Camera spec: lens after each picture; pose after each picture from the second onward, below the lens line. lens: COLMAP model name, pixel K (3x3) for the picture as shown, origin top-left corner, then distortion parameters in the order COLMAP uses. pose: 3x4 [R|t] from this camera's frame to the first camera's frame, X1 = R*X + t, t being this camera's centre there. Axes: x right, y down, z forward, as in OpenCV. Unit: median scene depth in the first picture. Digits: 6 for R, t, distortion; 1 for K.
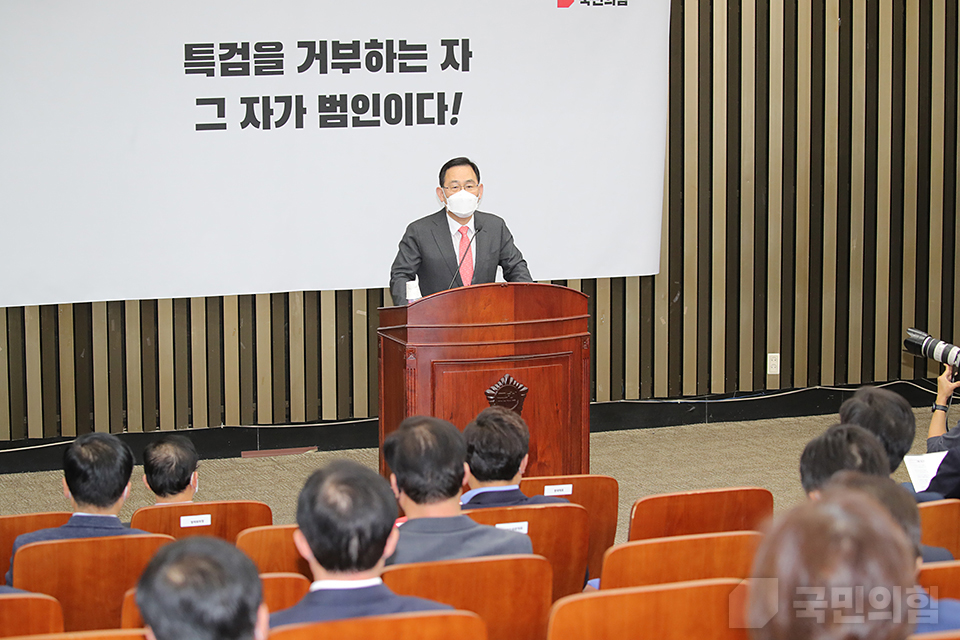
lens RADIAL K [[2694.3, 0, 479.3], [0, 2694.3, 324.1], [0, 0, 1]] dist [-0.101087, 0.000000]
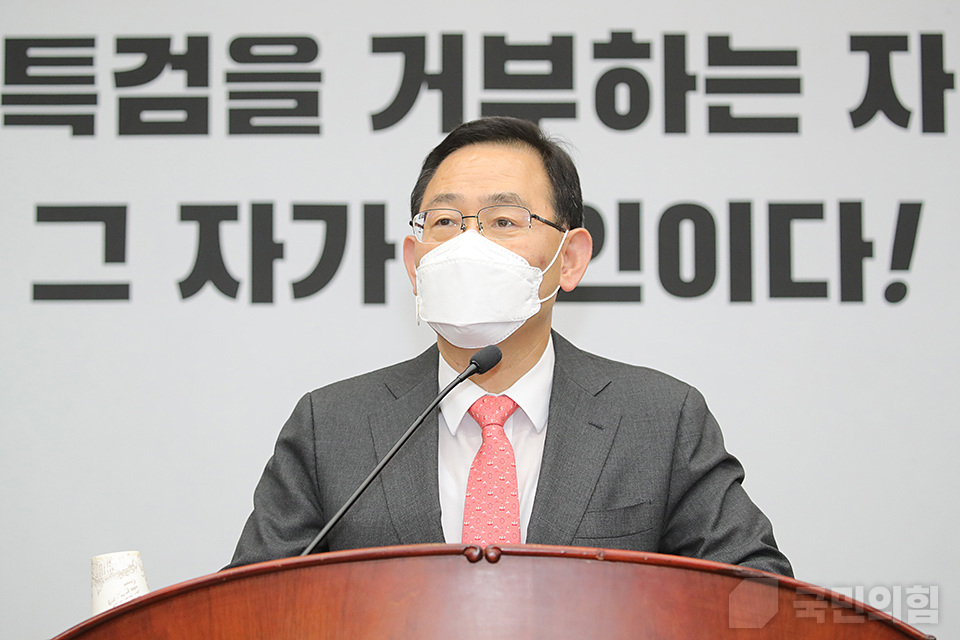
lens RADIAL K [[3520.6, 0, 500.2], [0, 3520.6, 342.4], [0, 0, 1]] dist [0.061491, 0.000000]
pose [[0.930156, -0.045169, -0.364375, 0.097530], [-0.049319, 0.968039, -0.245901, 0.032413], [0.363837, 0.246697, 0.898200, 0.636543]]
